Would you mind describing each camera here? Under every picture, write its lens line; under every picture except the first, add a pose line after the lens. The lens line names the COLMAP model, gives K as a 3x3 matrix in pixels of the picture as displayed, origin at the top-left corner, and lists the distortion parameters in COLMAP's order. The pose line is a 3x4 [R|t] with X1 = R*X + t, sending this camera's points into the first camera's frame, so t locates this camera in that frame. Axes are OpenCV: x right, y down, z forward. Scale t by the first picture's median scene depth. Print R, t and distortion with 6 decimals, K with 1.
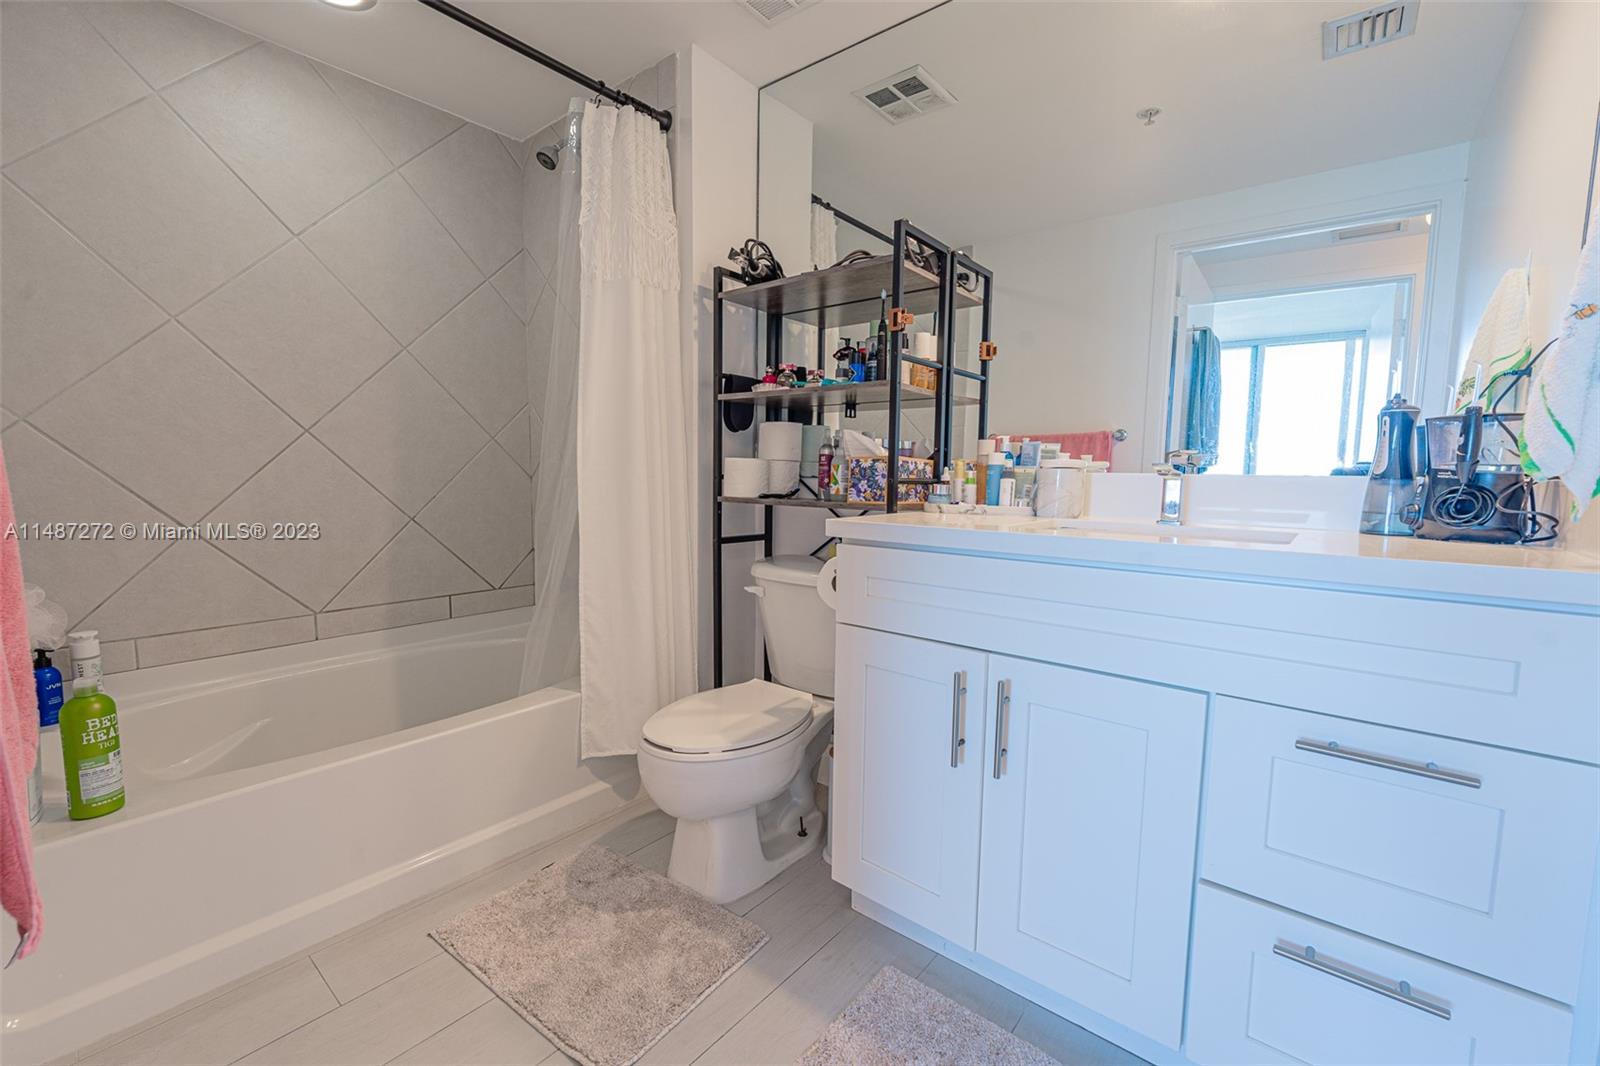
lens RADIAL K [[649.6, 0, 798.9], [0, 649.6, 535.5], [0, 0, 1]] dist [-0.001003, -0.000575]
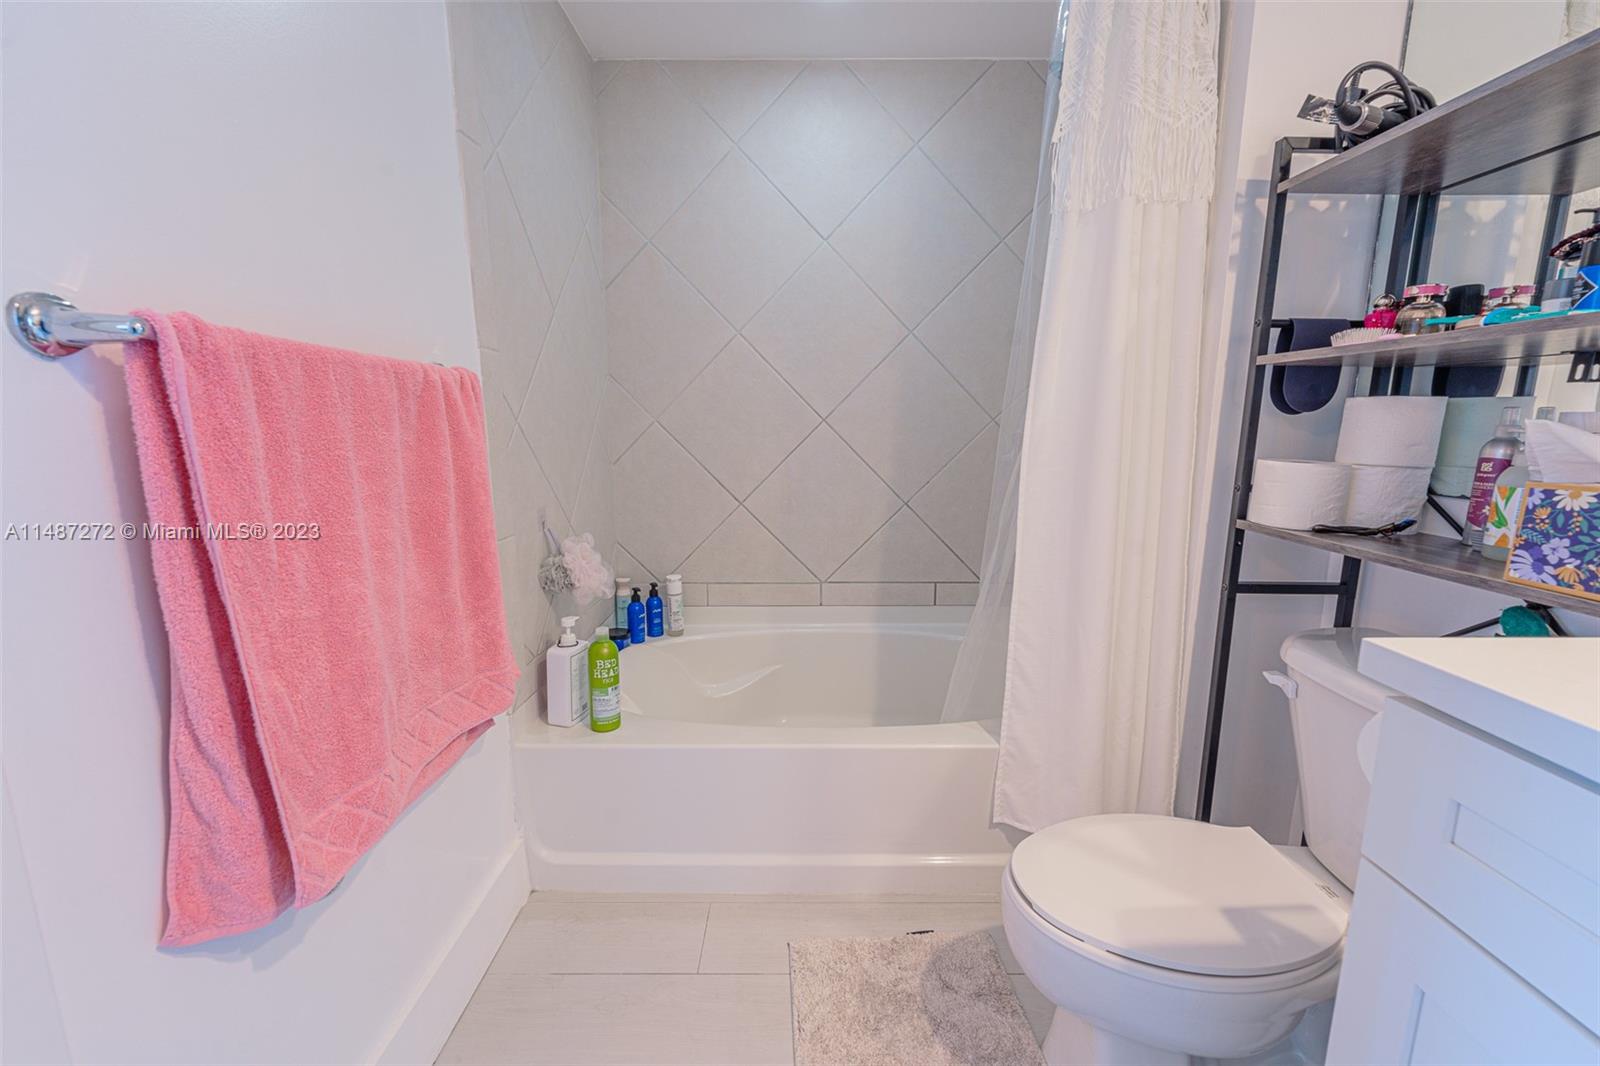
lens RADIAL K [[649.6, 0, 798.9], [0, 649.6, 535.5], [0, 0, 1]] dist [-0.001003, -0.000575]
pose [[0.638707, 0.123301, -0.759507, 0.085076], [-0.073428, 0.992339, 0.099351, -0.076243], [0.765938, -0.007687, 0.642868, 0.265942]]
